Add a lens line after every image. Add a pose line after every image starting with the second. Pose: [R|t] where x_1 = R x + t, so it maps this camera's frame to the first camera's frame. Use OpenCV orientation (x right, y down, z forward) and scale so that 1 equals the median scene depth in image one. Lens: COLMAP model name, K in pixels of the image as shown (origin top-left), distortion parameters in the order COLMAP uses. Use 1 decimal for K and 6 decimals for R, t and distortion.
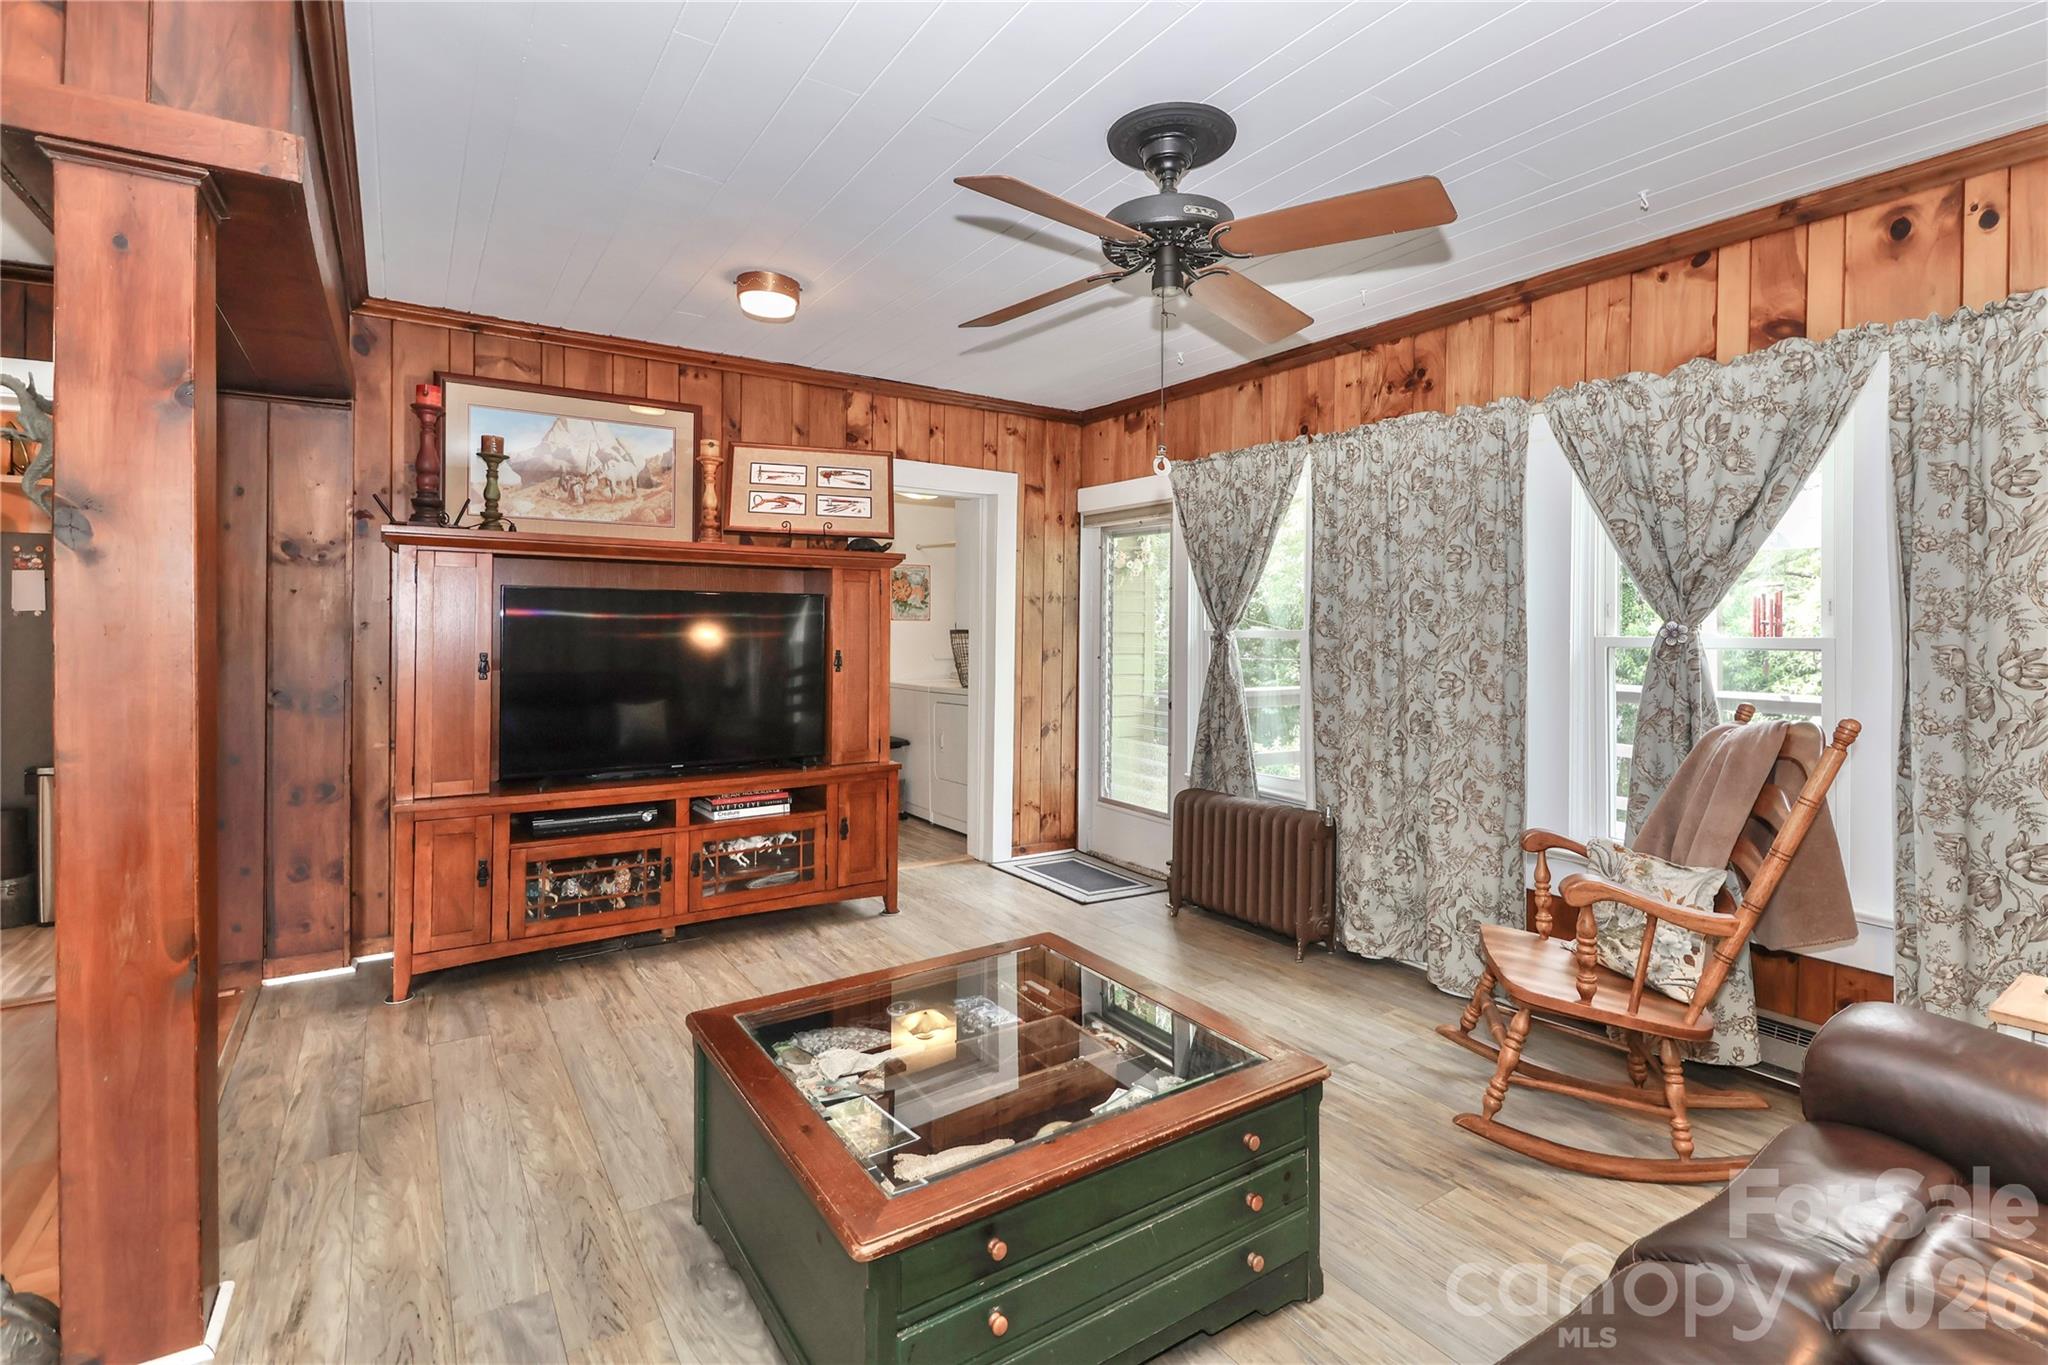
lens RADIAL K [[966.6, 0, 1014.7], [0, 966.6, 639.3], [0, 0, 1]] dist [0.007028, -0.007865]
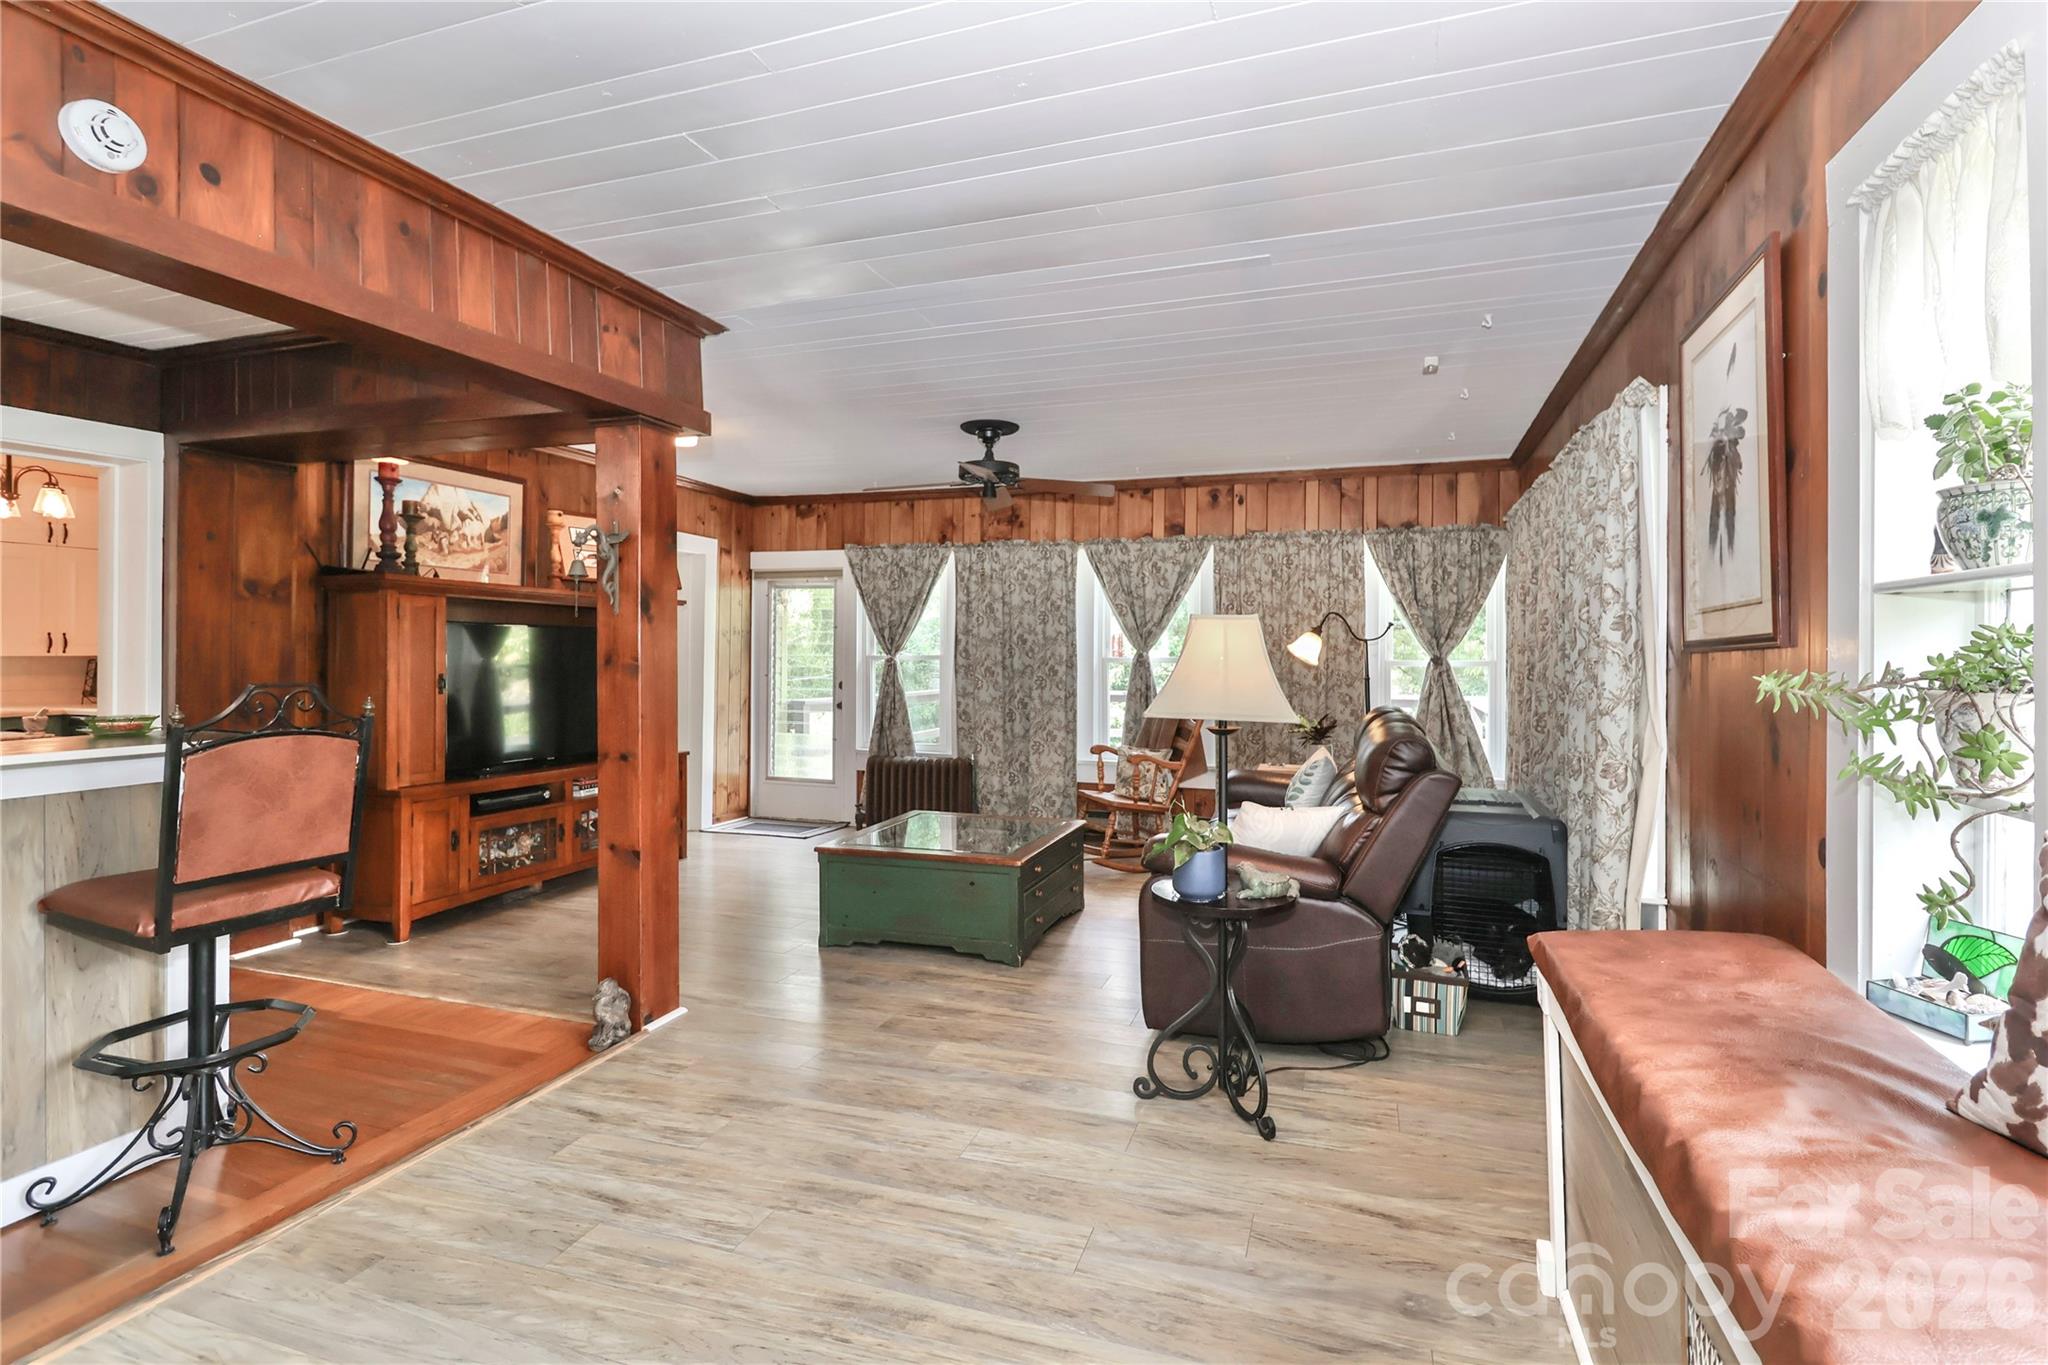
lens RADIAL K [[966.6, 0, 1030.8], [0, 966.6, 665.1], [0, 0, 1]] dist [0.007028, -0.007865]
pose [[0.794820, -0.008204, 0.606790, -0.688206], [0.008319, 0.999962, 0.002623, 0.006098], [-0.606788, 0.002963, 0.794858, -0.495619]]
